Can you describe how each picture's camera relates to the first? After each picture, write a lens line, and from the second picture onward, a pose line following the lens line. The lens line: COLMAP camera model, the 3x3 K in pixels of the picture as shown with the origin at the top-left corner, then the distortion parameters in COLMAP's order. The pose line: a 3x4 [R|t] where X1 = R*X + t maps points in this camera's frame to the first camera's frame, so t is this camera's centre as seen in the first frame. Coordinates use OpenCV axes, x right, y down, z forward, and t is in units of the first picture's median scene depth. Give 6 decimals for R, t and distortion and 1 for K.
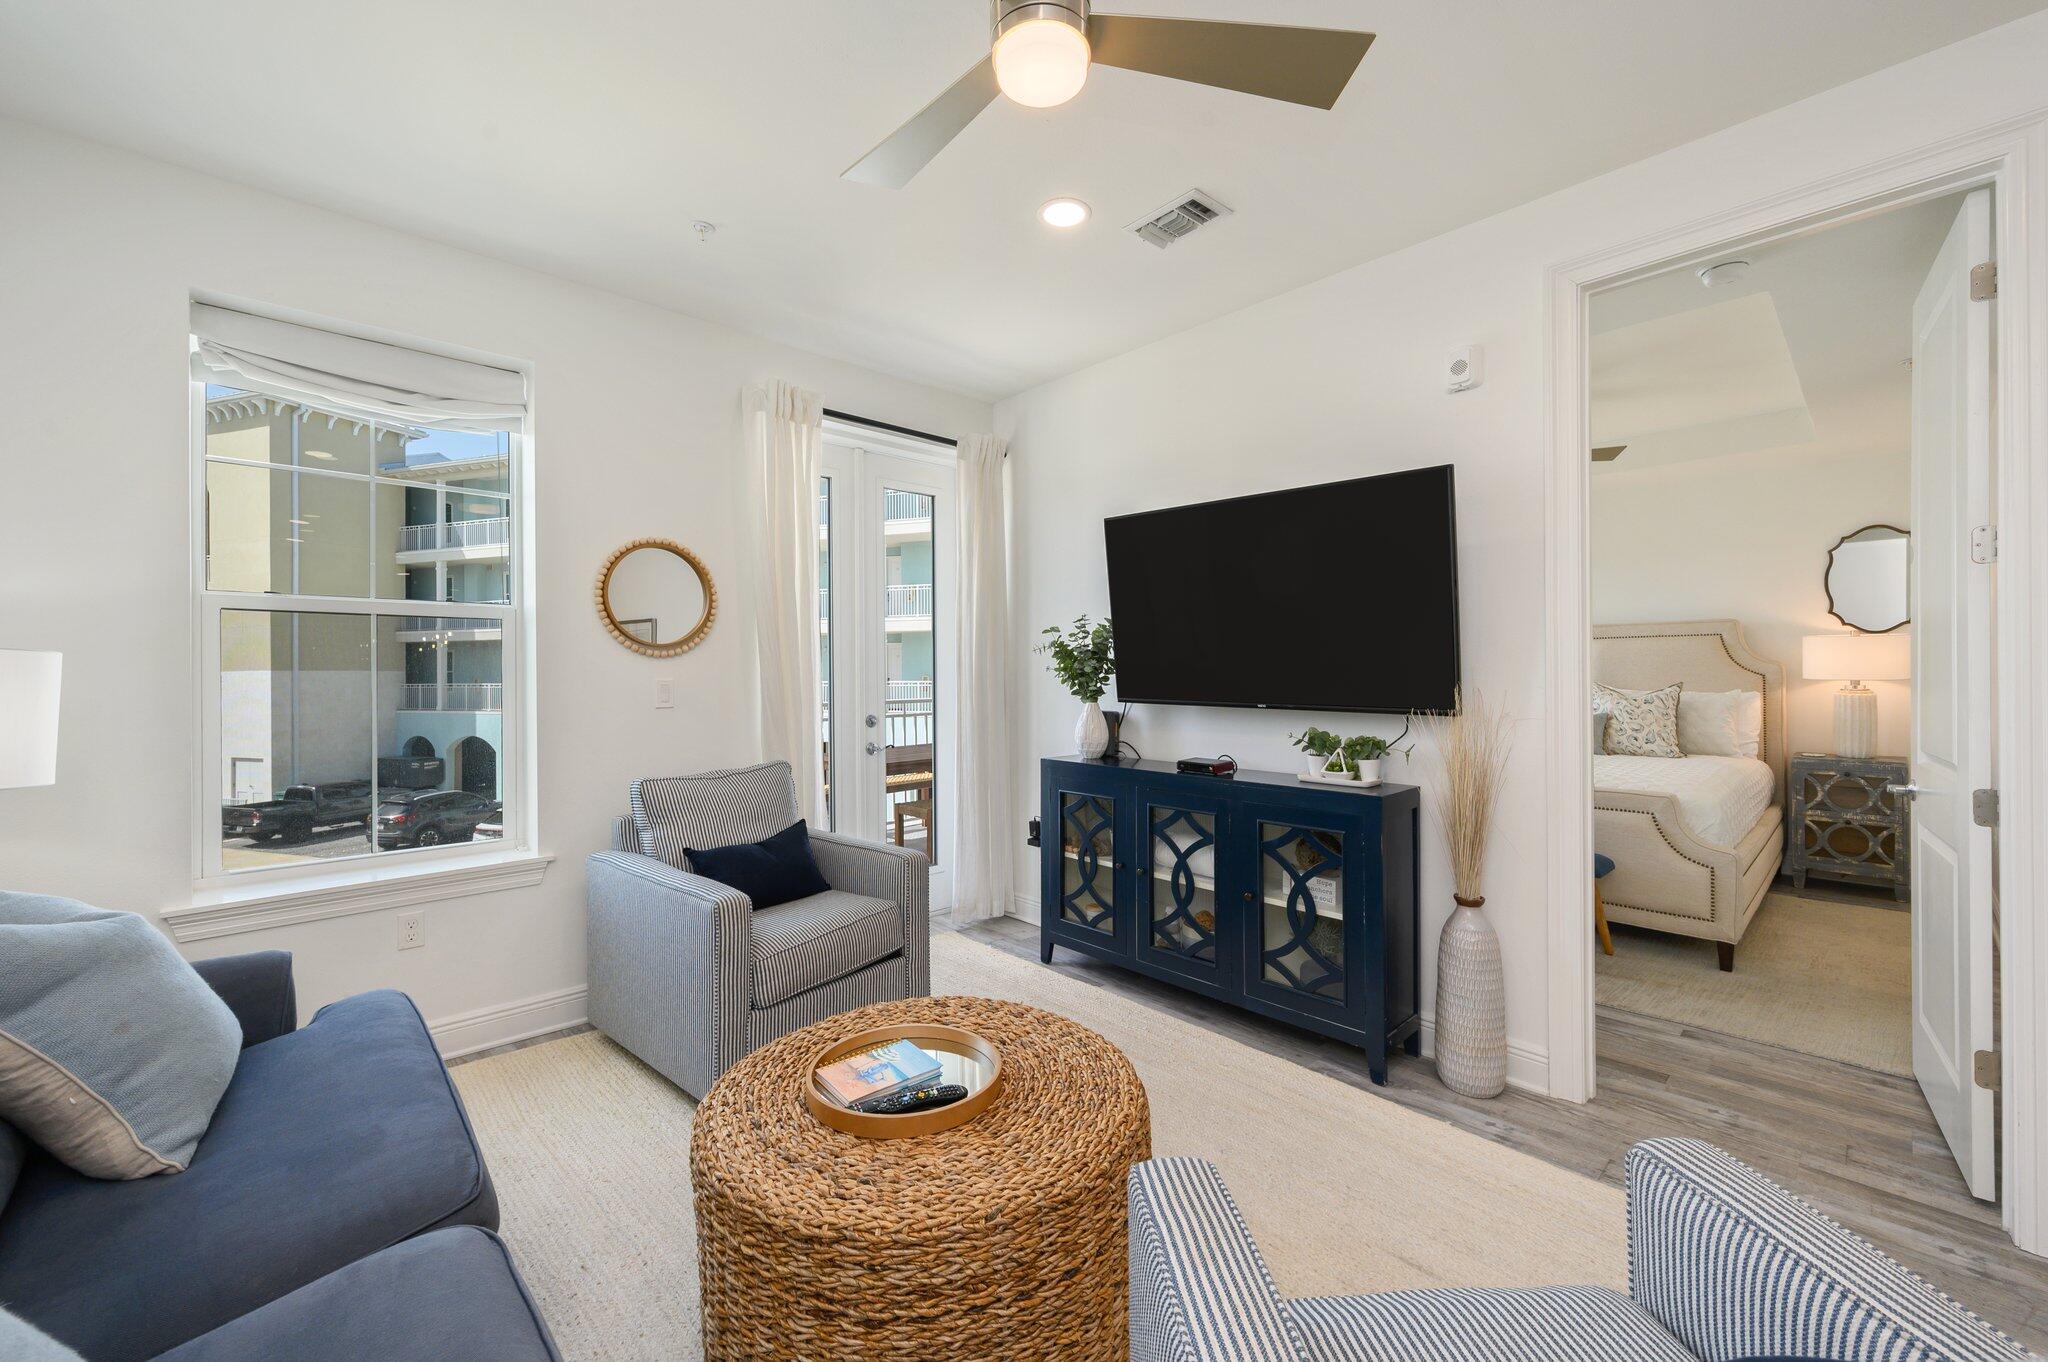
lens RADIAL K [[821.2, 0, 1038.8], [0, 821.2, 681.3], [0, 0, 1]] dist [0.004485, -0.000489]
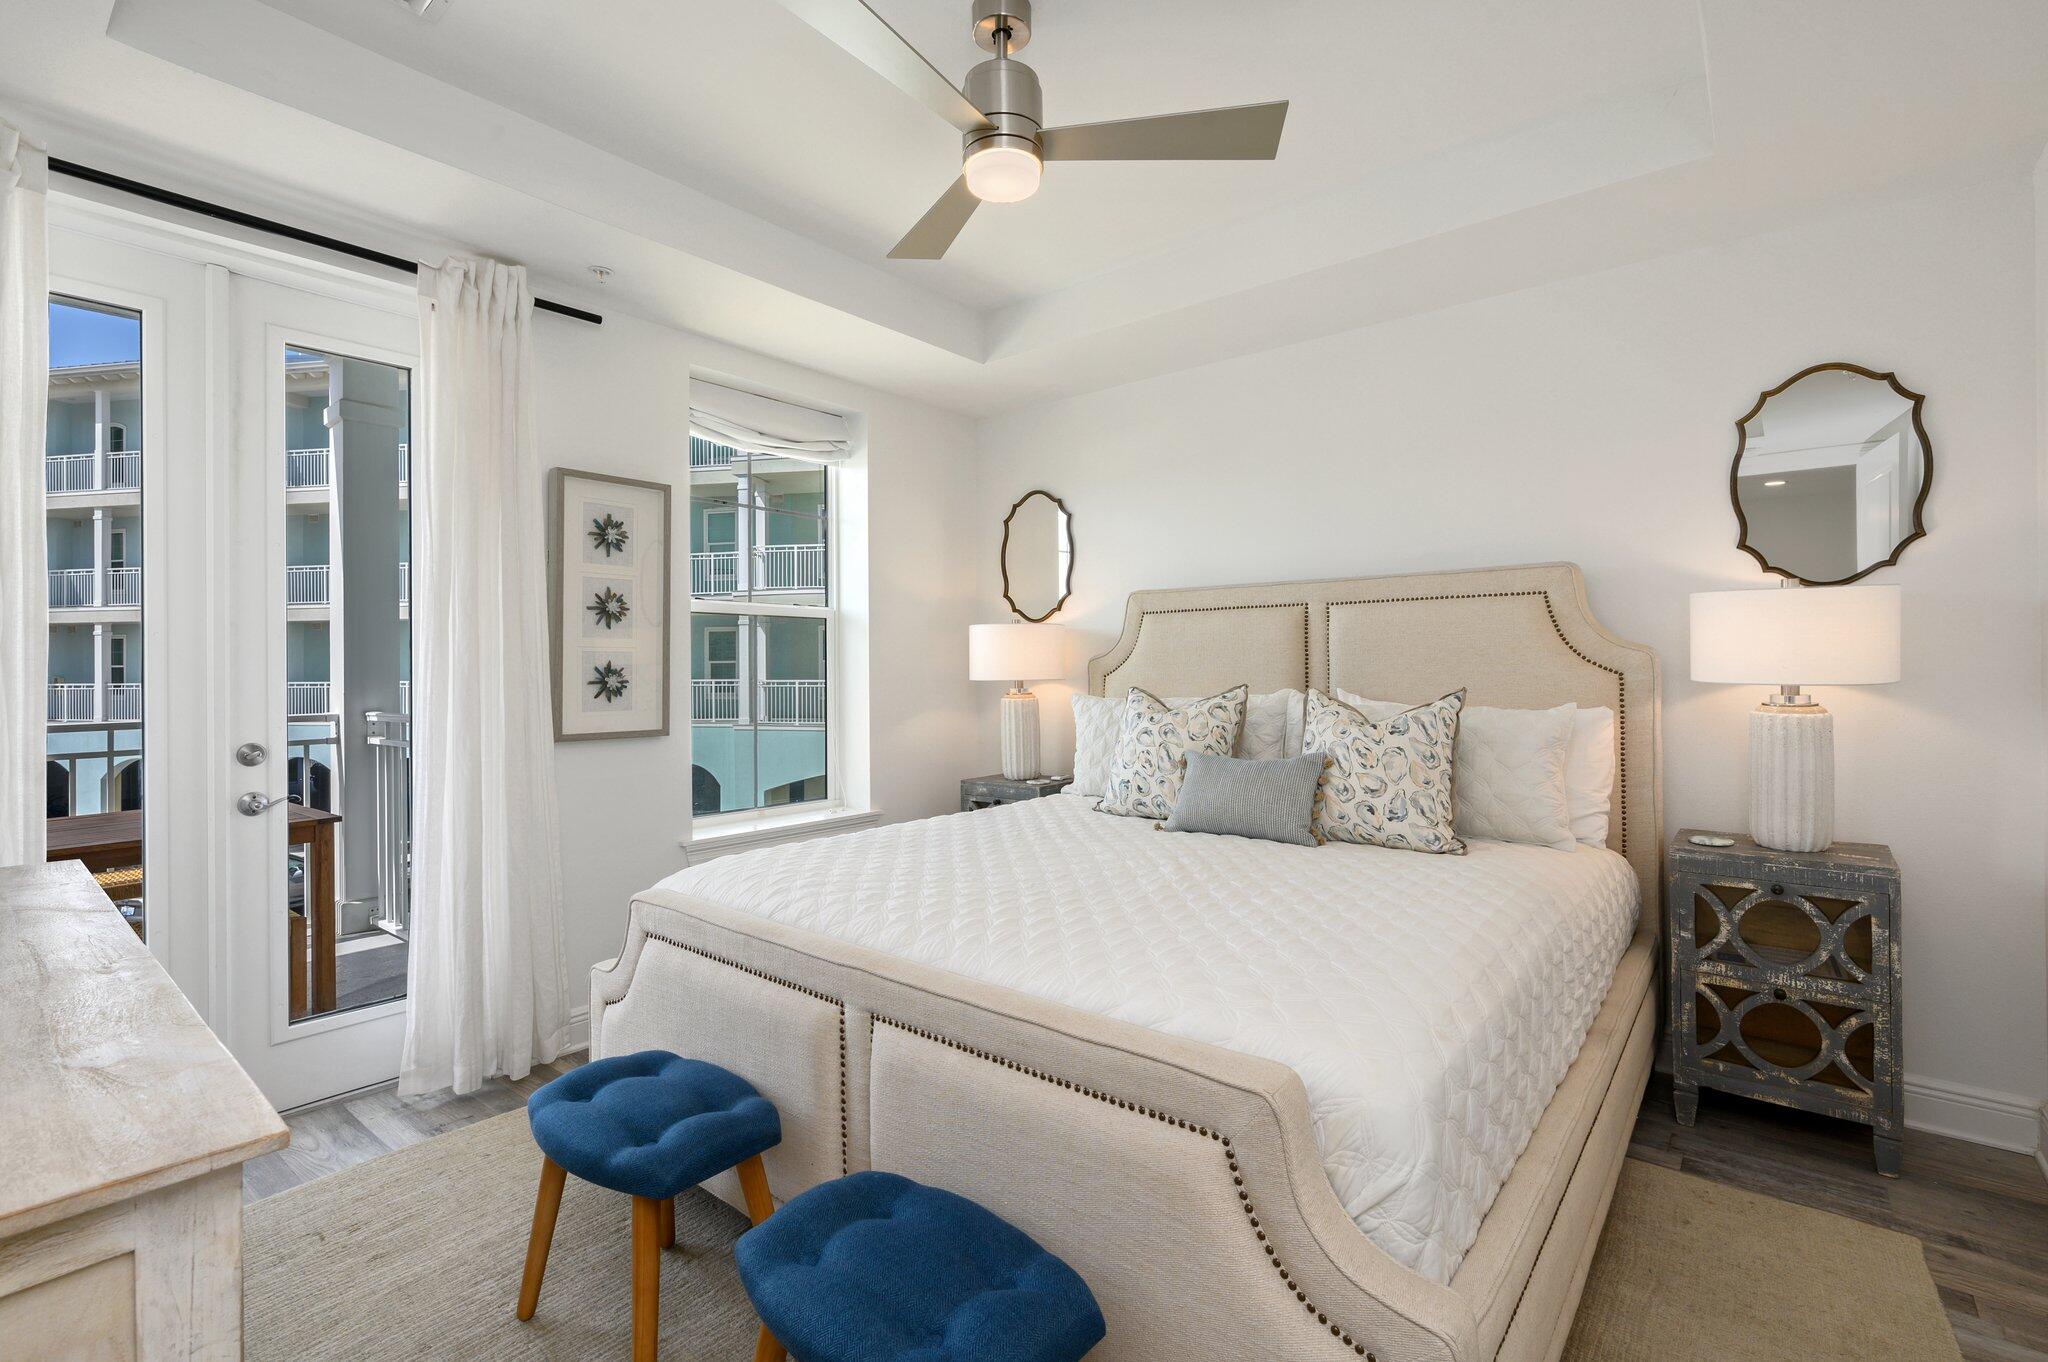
lens RADIAL K [[979.3, 0, 1029.6], [0, 979.3, 663.4], [0, 0, 1]] dist [0.018321, 0.001047]
pose [[0.989682, 0.002094, 0.143264, 0.452500], [-0.001190, 0.999979, -0.006394, -0.009287], [-0.143274, 0.006157, 0.989664, 0.474331]]
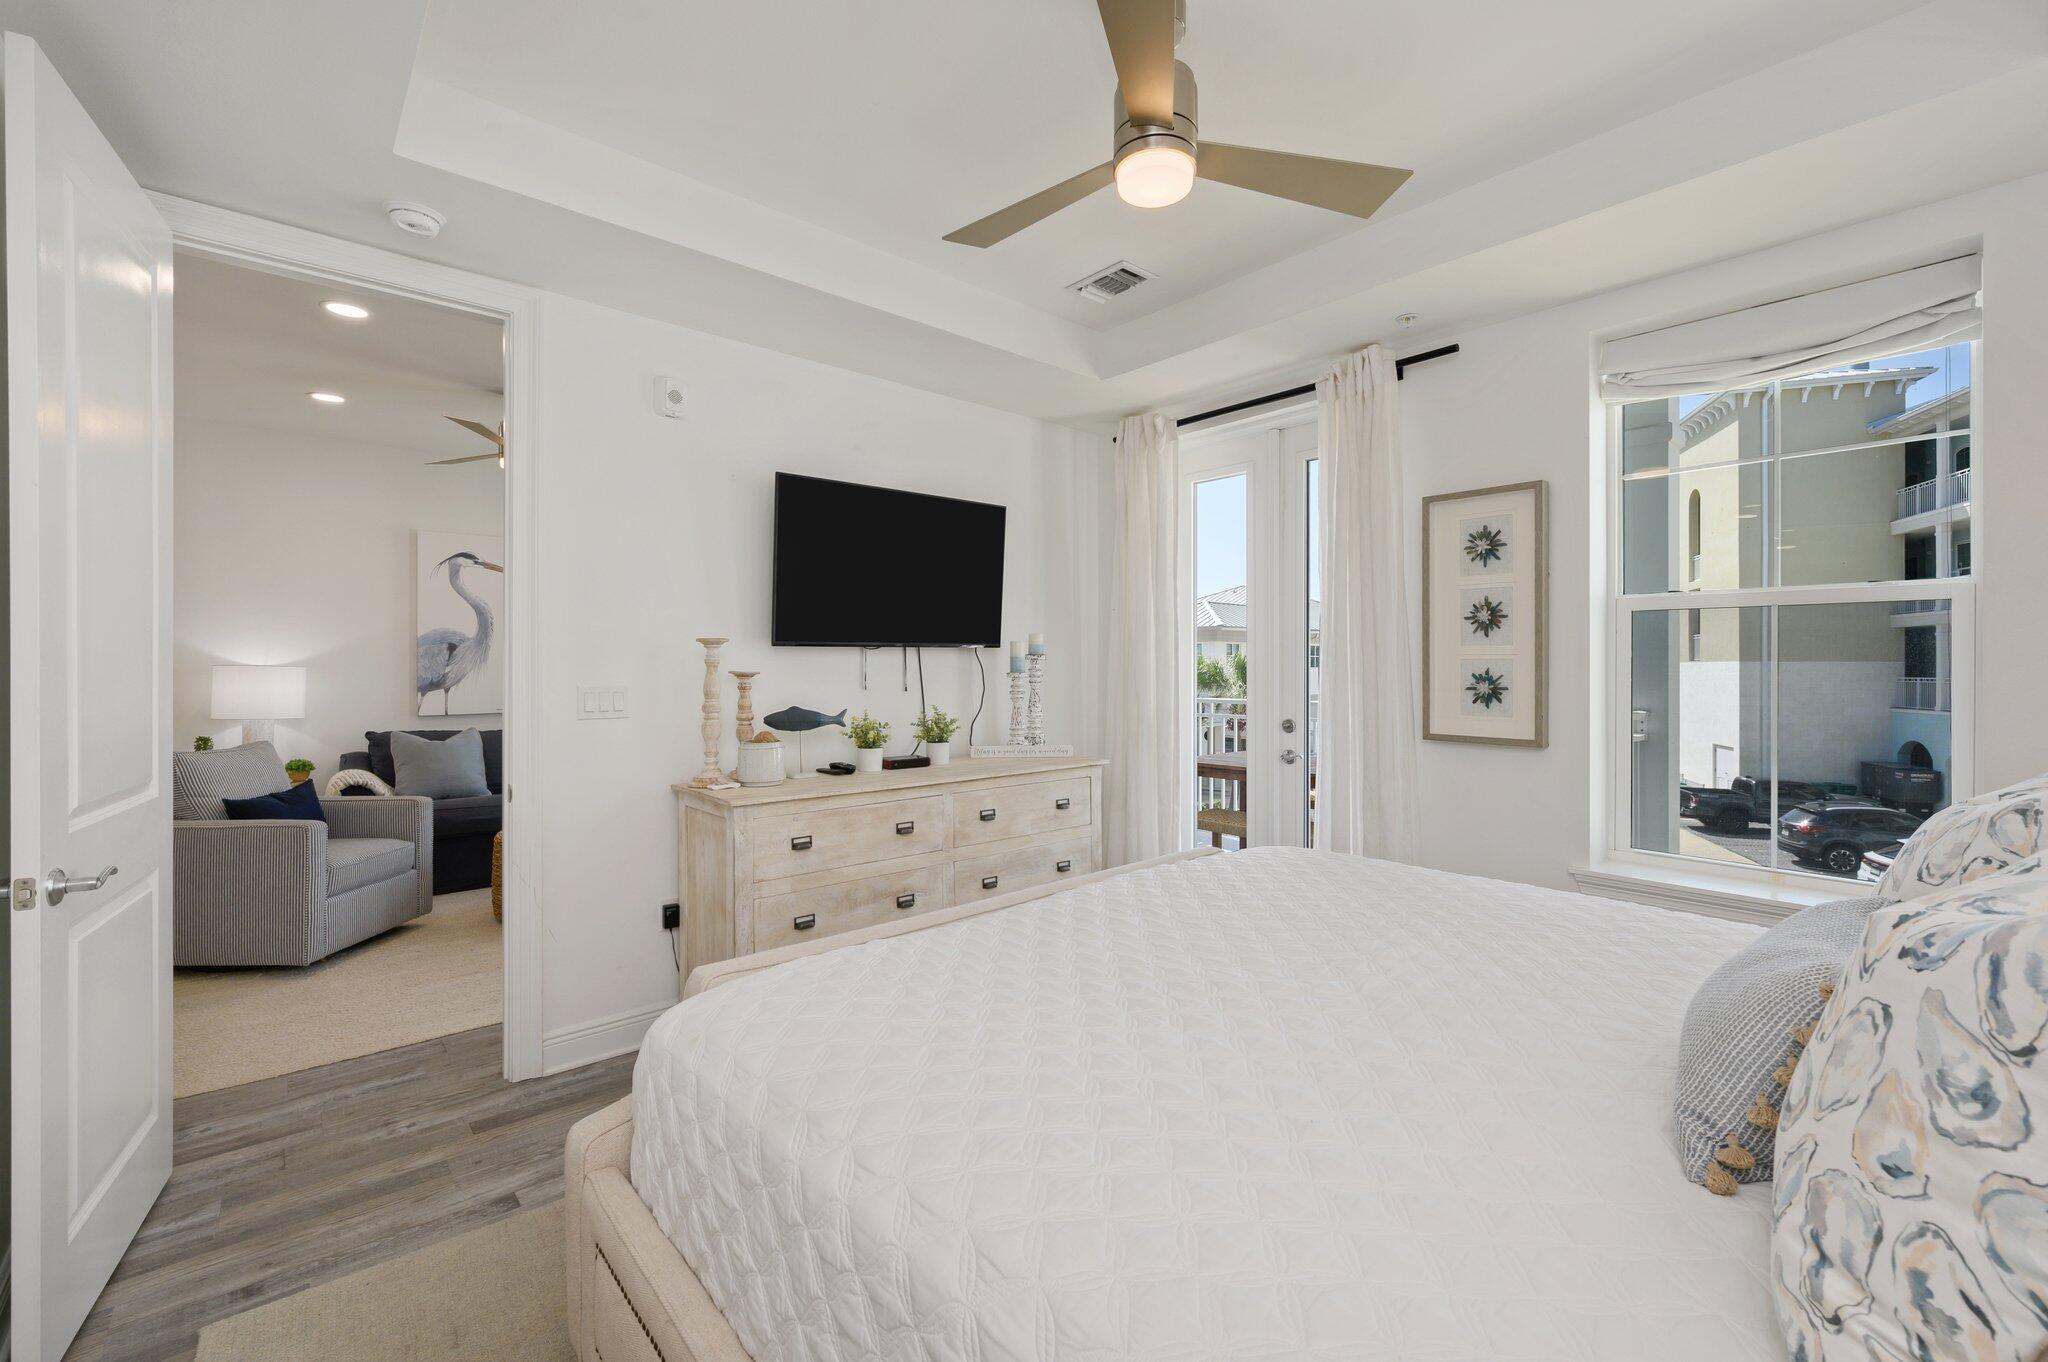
lens RADIAL K [[886.1, 0, 1027.9], [0, 886.1, 670.1], [0, 0, 1]] dist [-0.011111, 0.000138]
pose [[-0.058200, 0.010851, -0.998246, 0.961551], [-0.012939, 0.999849, 0.011622, -0.017617], [0.998221, 0.013592, -0.058051, 0.948764]]
